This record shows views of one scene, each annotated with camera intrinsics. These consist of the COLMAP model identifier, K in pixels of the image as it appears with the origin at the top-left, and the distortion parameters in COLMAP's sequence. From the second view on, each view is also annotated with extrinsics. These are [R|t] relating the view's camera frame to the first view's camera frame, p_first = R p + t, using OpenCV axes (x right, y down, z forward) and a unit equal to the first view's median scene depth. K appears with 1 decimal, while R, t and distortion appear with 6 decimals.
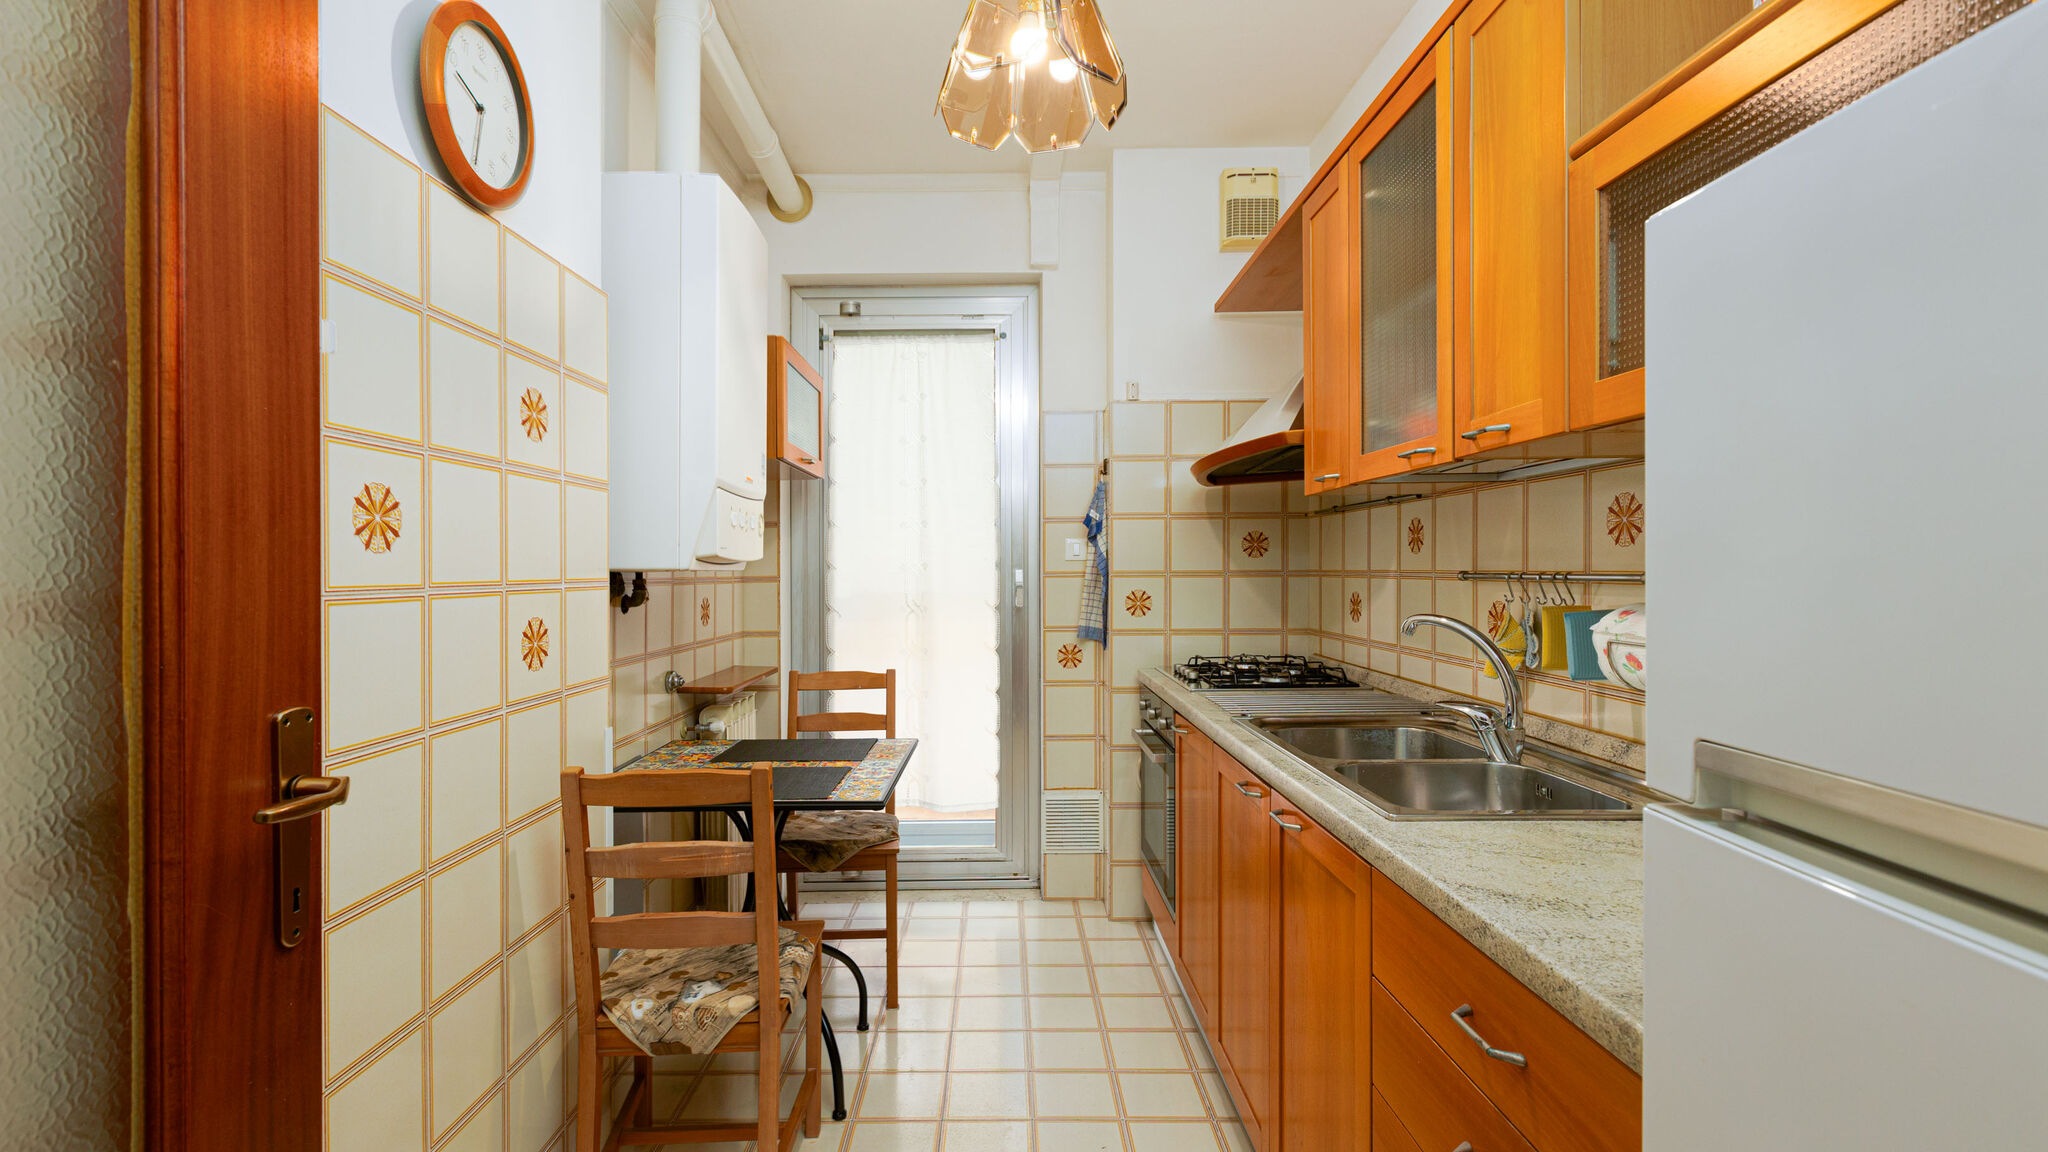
lens RADIAL K [[905.4, 0, 990.4], [0, 905.4, 575.3], [0, 0, 1]] dist [0.000367, 0.000034]
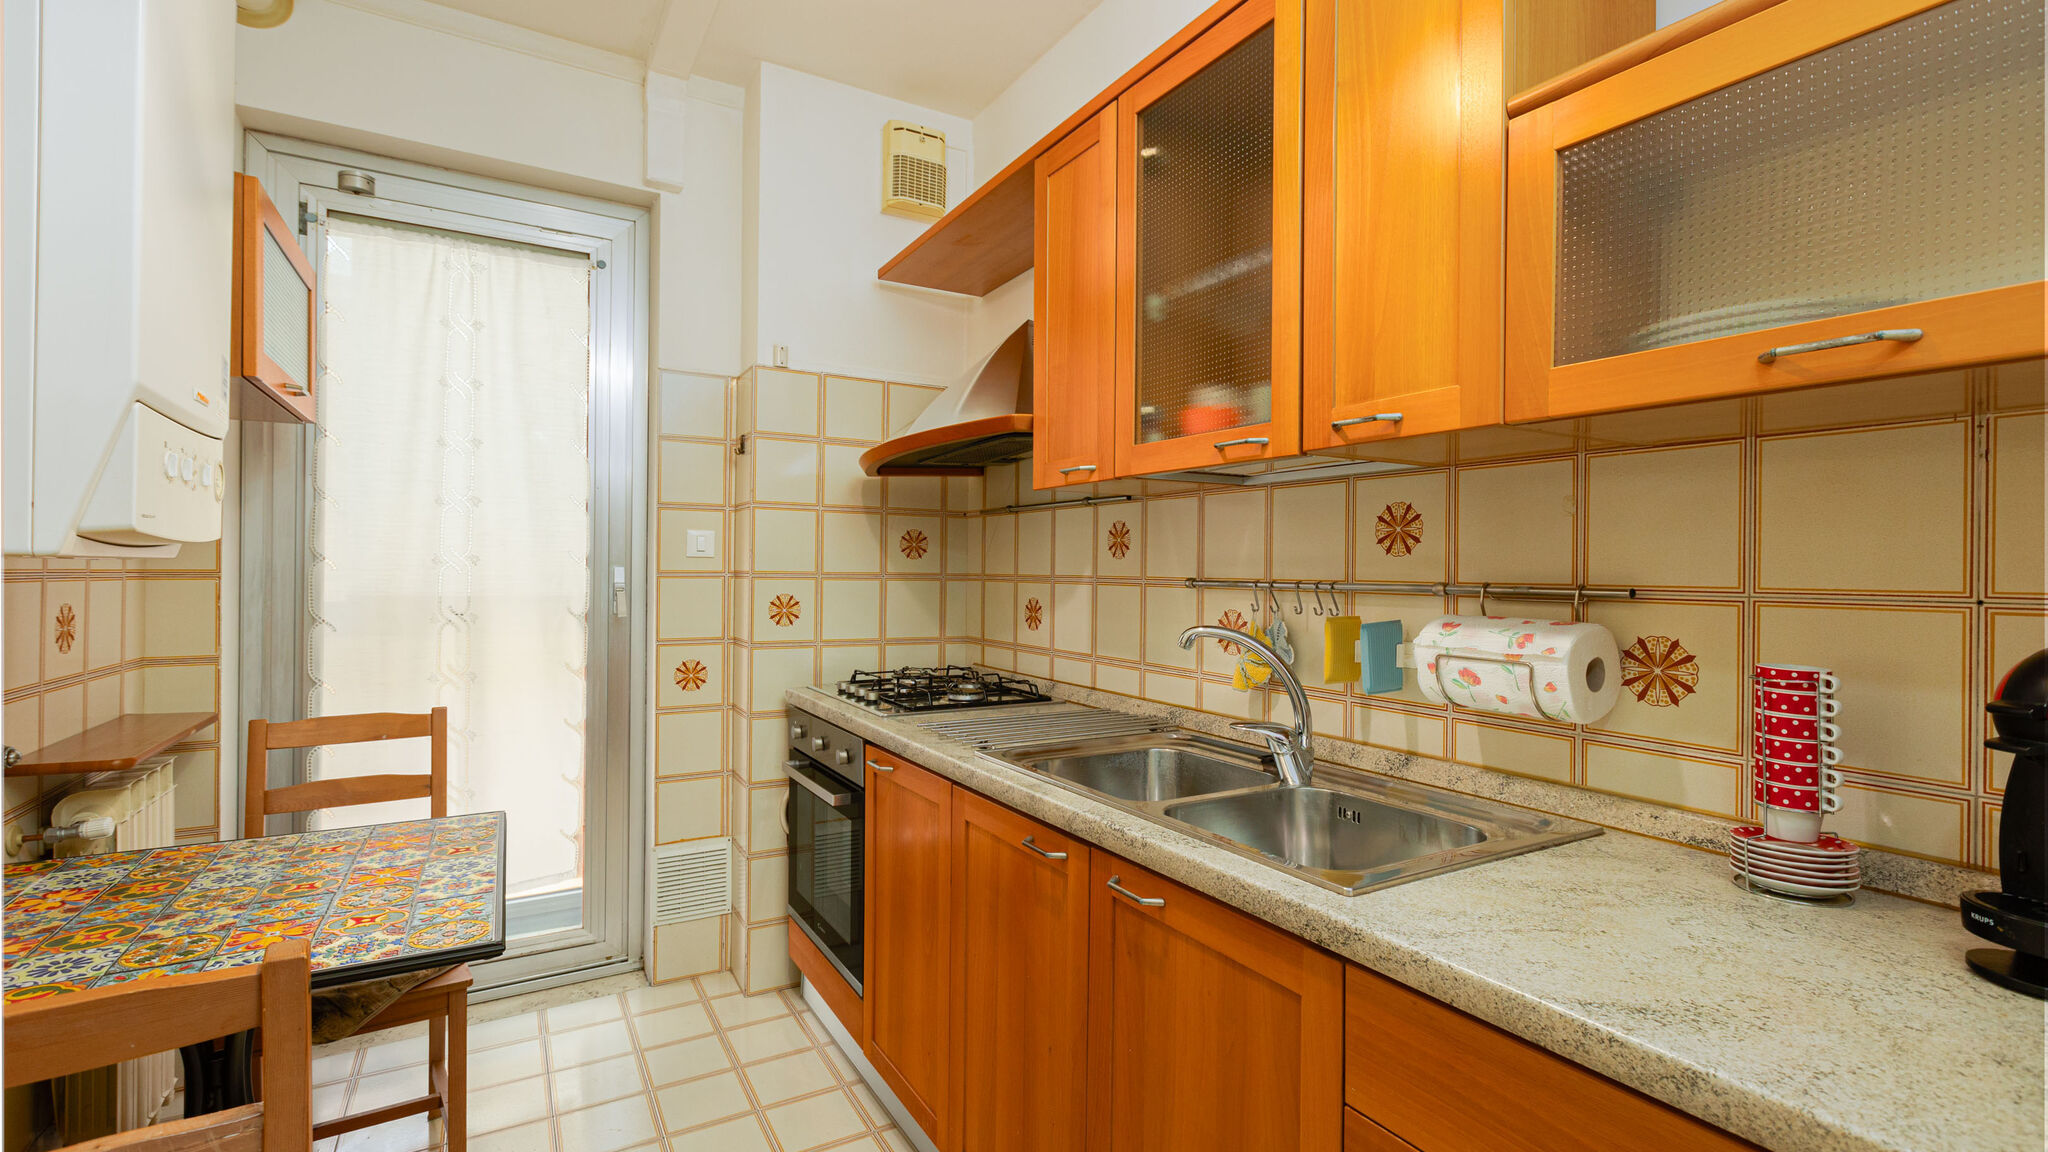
lens RADIAL K [[907.5, 0, 1027.7], [0, 907.5, 580.7], [0, 0, 1]] dist [0.000735, 0.000142]
pose [[0.860997, 0.012401, 0.508460, -0.071578], [-0.014592, 0.999893, 0.000322, 0.000153], [-0.508401, -0.007697, 0.861086, 0.164357]]
